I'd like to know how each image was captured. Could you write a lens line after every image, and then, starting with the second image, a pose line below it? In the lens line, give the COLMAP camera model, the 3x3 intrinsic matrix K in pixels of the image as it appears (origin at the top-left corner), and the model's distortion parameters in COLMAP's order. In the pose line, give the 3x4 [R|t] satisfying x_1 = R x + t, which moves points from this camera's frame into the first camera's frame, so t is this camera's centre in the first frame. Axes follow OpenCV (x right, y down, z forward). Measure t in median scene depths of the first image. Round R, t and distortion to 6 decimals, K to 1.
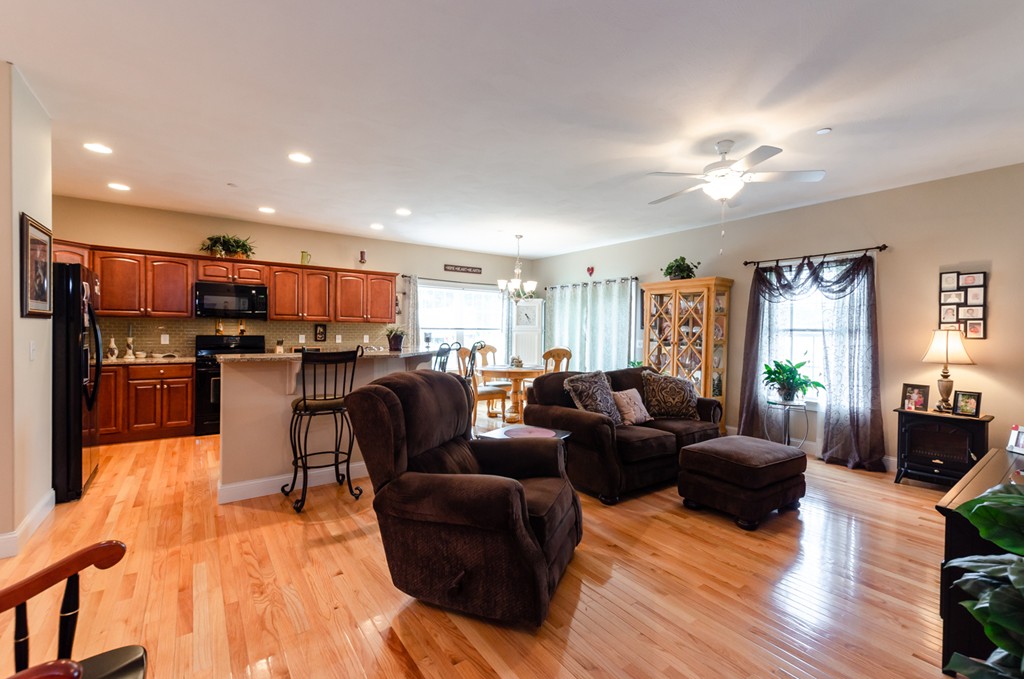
lens RADIAL K [[439.2, 0, 520.8], [0, 439.2, 335.1], [0, 0, 1]] dist [0.001956, 0.000048]
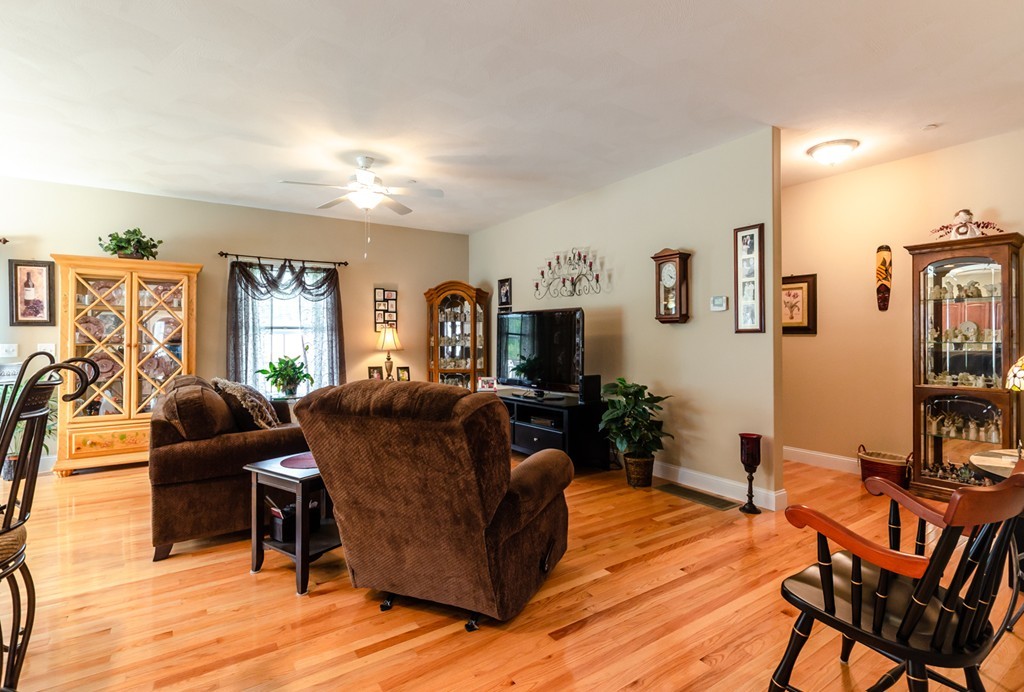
lens RADIAL K [[489.2, 0, 516.0], [0, 489.2, 335.1], [0, 0, 1]] dist [0.001294, -0.000207]
pose [[0.032710, -0.009919, 0.999416, -0.636846], [0.013978, 0.999857, 0.009466, 0.003643], [-0.999367, 0.013660, 0.032844, 0.487697]]
